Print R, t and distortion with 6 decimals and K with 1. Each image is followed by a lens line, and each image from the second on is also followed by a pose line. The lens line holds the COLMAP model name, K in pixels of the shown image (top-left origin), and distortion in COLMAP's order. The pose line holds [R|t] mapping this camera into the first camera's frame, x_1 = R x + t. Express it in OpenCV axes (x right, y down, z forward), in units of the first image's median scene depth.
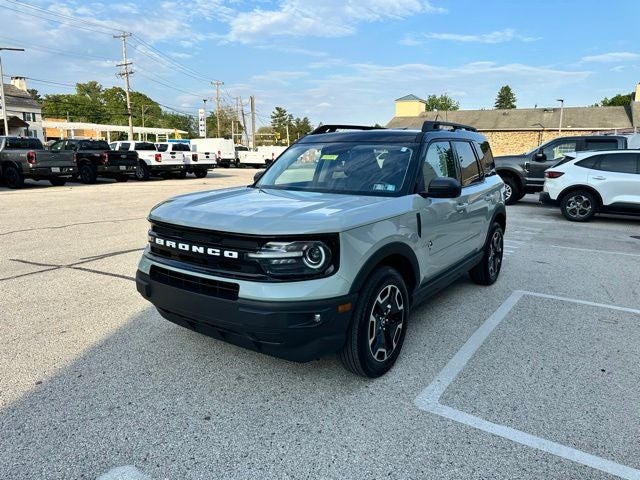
lens RADIAL K [[449.4, 0, 320.5], [0, 449.4, 237.0], [0, 0, 1]] dist [0.036844, -0.043206]
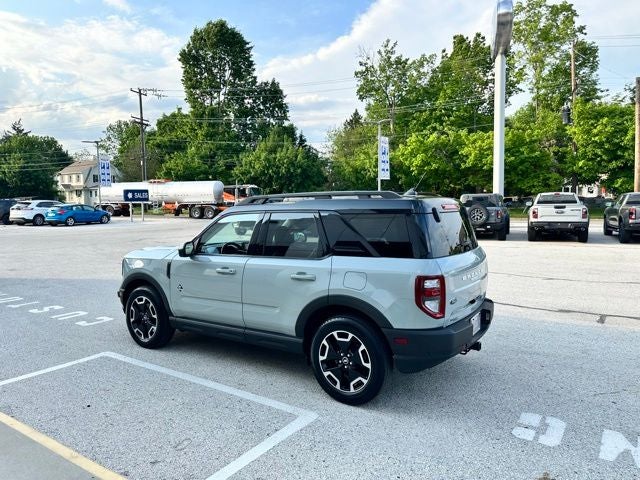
lens RADIAL K [[449.4, 0, 320.5], [0, 449.4, 237.0], [0, 0, 1]] dist [0.036844, -0.043206]
pose [[0.020405, 0.059192, -0.998038, 1.098548], [-0.168424, 0.984183, 0.054927, -0.193995], [0.985503, 0.166973, 0.030052, 0.905229]]
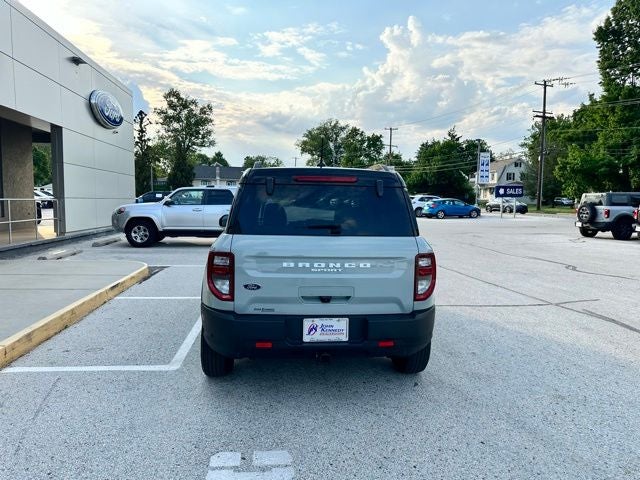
lens RADIAL K [[452.7, 0, 320.1], [0, 452.7, 236.7], [0, 0, 1]] dist [0.020139, -0.026637]
pose [[-0.758340, 0.026476, -0.651321, 0.727873], [-0.139609, 0.969394, 0.201953, -0.289537], [0.636734, 0.244079, -0.731434, 1.623801]]
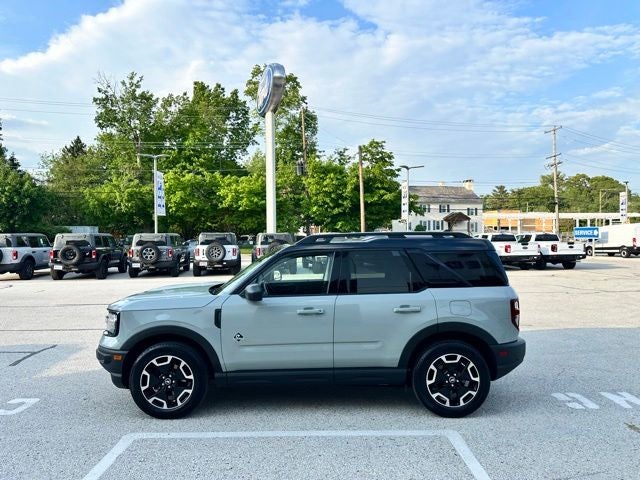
lens RADIAL K [[441.4, 0, 317.4], [0, 441.4, 243.0], [0, 0, 1]] dist [0.048282, -0.059058]
pose [[0.581134, -0.009538, -0.813752, 0.911291], [-0.132779, 0.985421, -0.106372, -0.092447], [0.802903, 0.169865, 0.571395, 0.284385]]
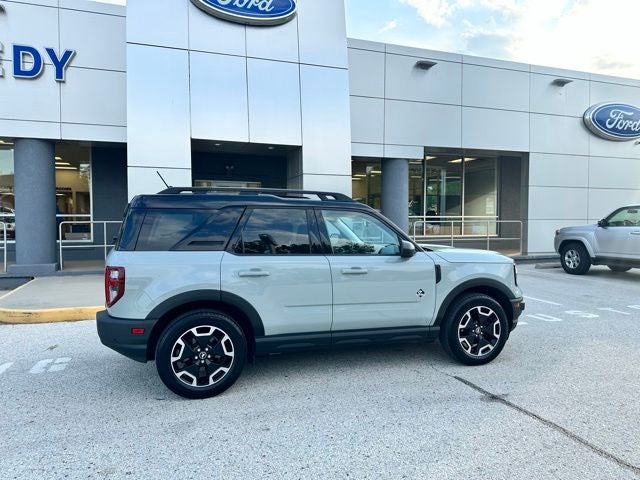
lens RADIAL K [[449.4, 0, 320.5], [0, 449.4, 237.0], [0, 0, 1]] dist [0.036844, -0.043206]
pose [[-0.808294, -0.035455, 0.587710, -0.482574], [0.095188, 0.977185, 0.189866, -0.311644], [-0.581033, 0.209411, -0.786478, 1.623729]]
